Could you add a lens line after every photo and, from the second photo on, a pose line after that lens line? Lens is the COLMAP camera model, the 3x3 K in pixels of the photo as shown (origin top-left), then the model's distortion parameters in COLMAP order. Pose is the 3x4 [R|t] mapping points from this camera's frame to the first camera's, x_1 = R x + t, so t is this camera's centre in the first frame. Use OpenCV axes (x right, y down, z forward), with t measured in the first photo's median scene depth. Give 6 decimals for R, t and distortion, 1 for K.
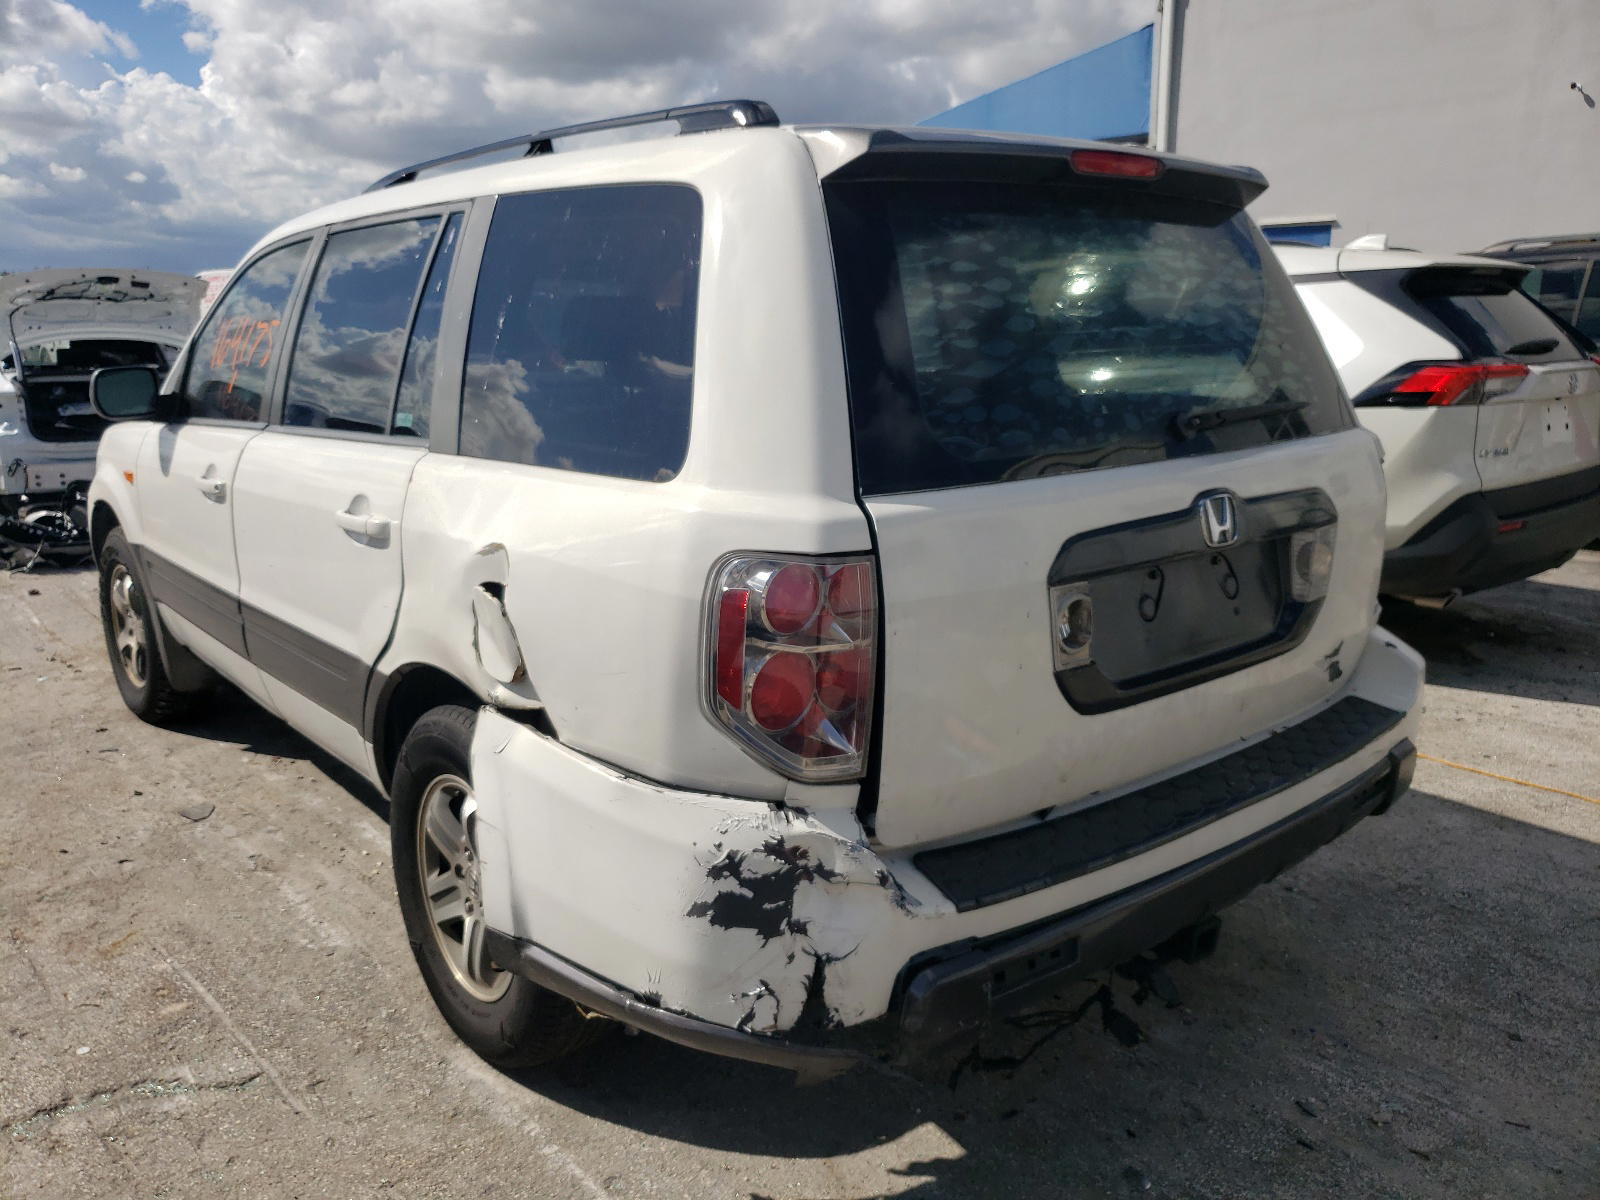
lens RADIAL K [[1212.6, 0, 800.0], [0, 1212.6, 600.0], [0, 0, 1]] dist [-0.005279, -0.003810]
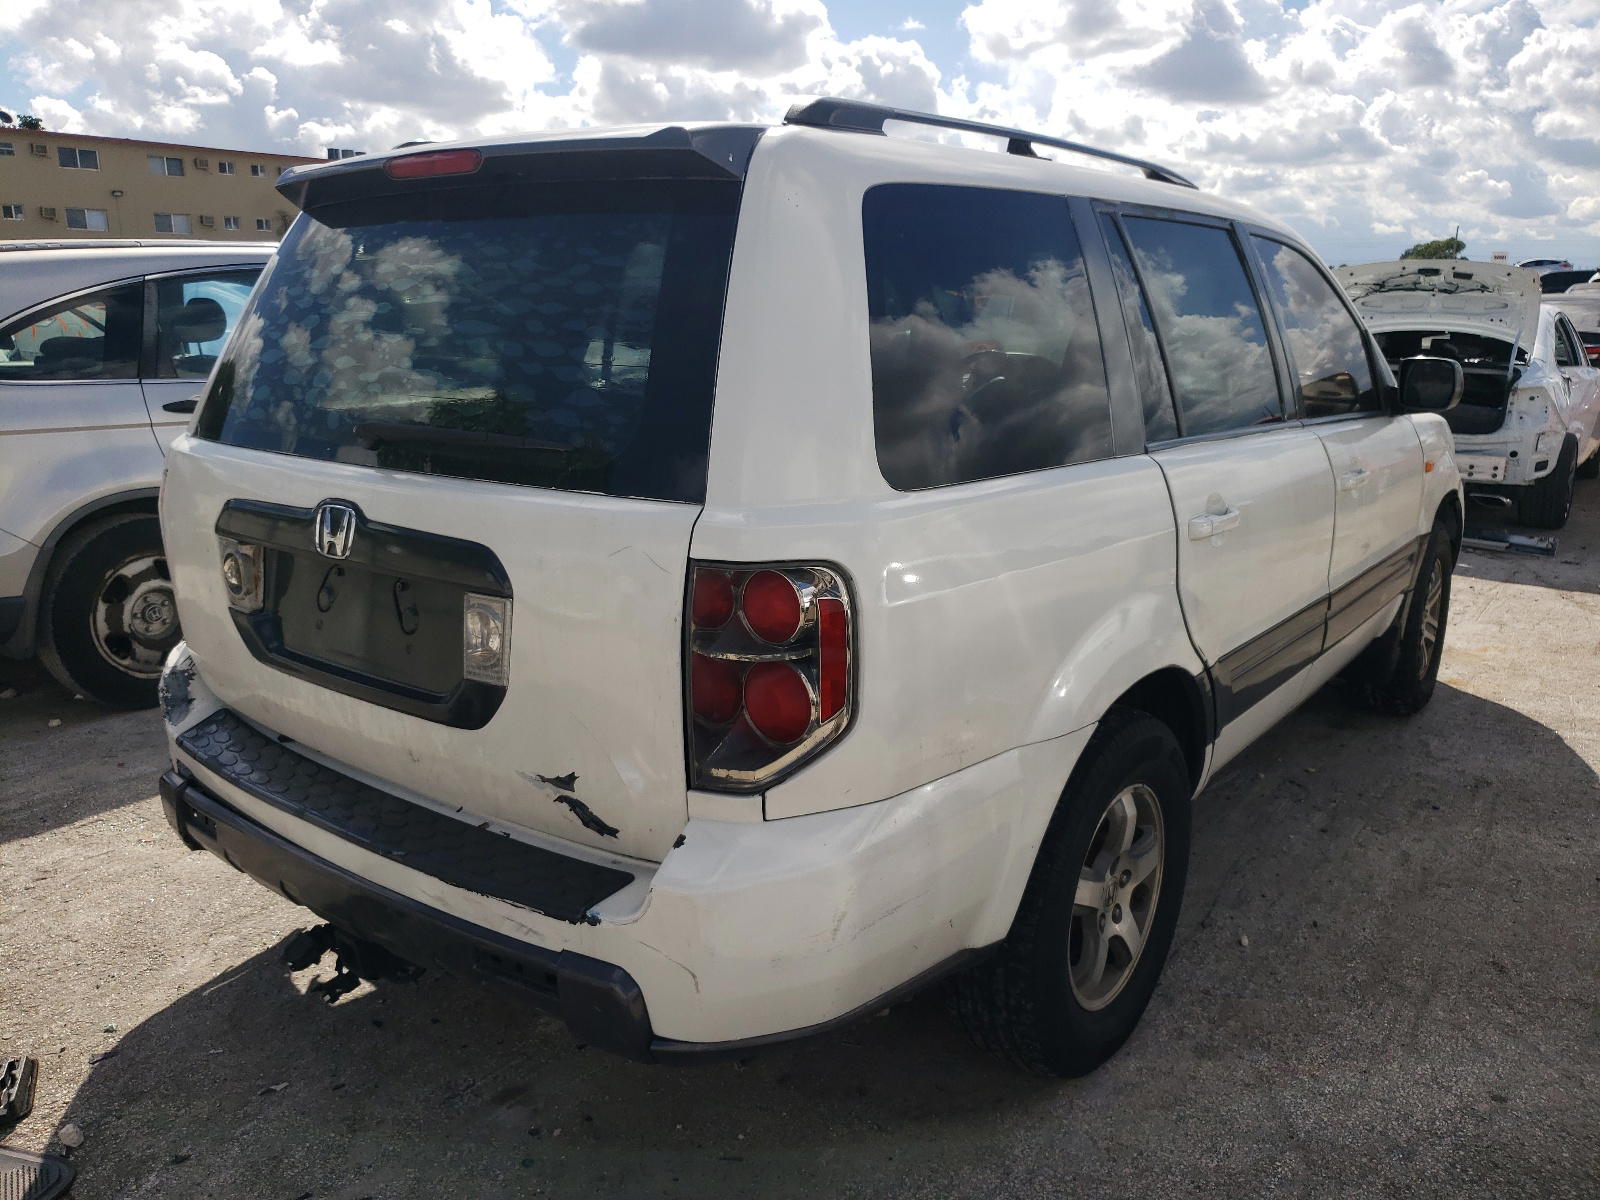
lens RADIAL K [[1246.5, 0, 800.0], [0, 1246.5, 600.0], [0, 0, 1]] dist [0.002317, 0.002444]
pose [[0.239769, 0.231256, -0.942885, 1.277995], [-0.228931, 0.957294, 0.176575, -0.252224], [0.943452, 0.173518, 0.282471, 0.984170]]
